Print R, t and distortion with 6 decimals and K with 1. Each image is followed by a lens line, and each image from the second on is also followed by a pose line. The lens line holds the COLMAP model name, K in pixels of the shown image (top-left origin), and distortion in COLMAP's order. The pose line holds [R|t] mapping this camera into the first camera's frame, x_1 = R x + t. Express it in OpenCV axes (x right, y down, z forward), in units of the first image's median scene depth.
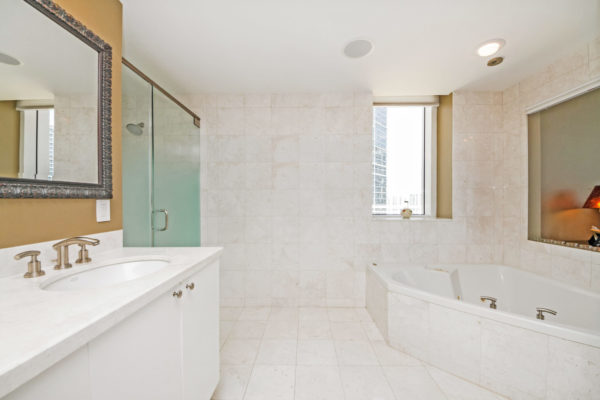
lens RADIAL K [[219.9, 0, 297.6], [0, 219.9, 201.2], [0, 0, 1]] dist [0.030535, -0.015988]
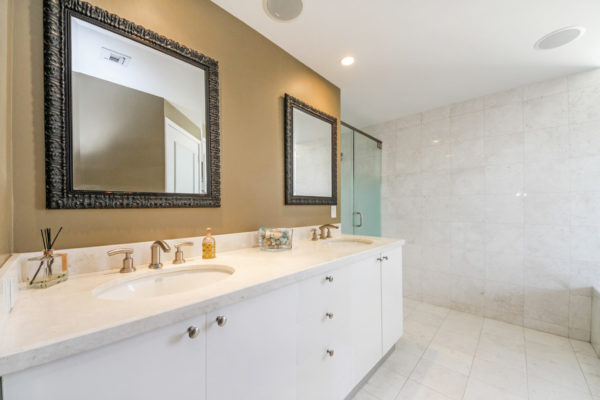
lens RADIAL K [[219.9, 0, 297.6], [0, 219.9, 201.2], [0, 0, 1]] dist [0.030535, -0.015988]
pose [[0.737778, -0.005144, -0.675024, 0.066087], [-0.009841, 0.999783, -0.018375, -0.003600], [0.674972, 0.020200, 0.737567, -0.289614]]
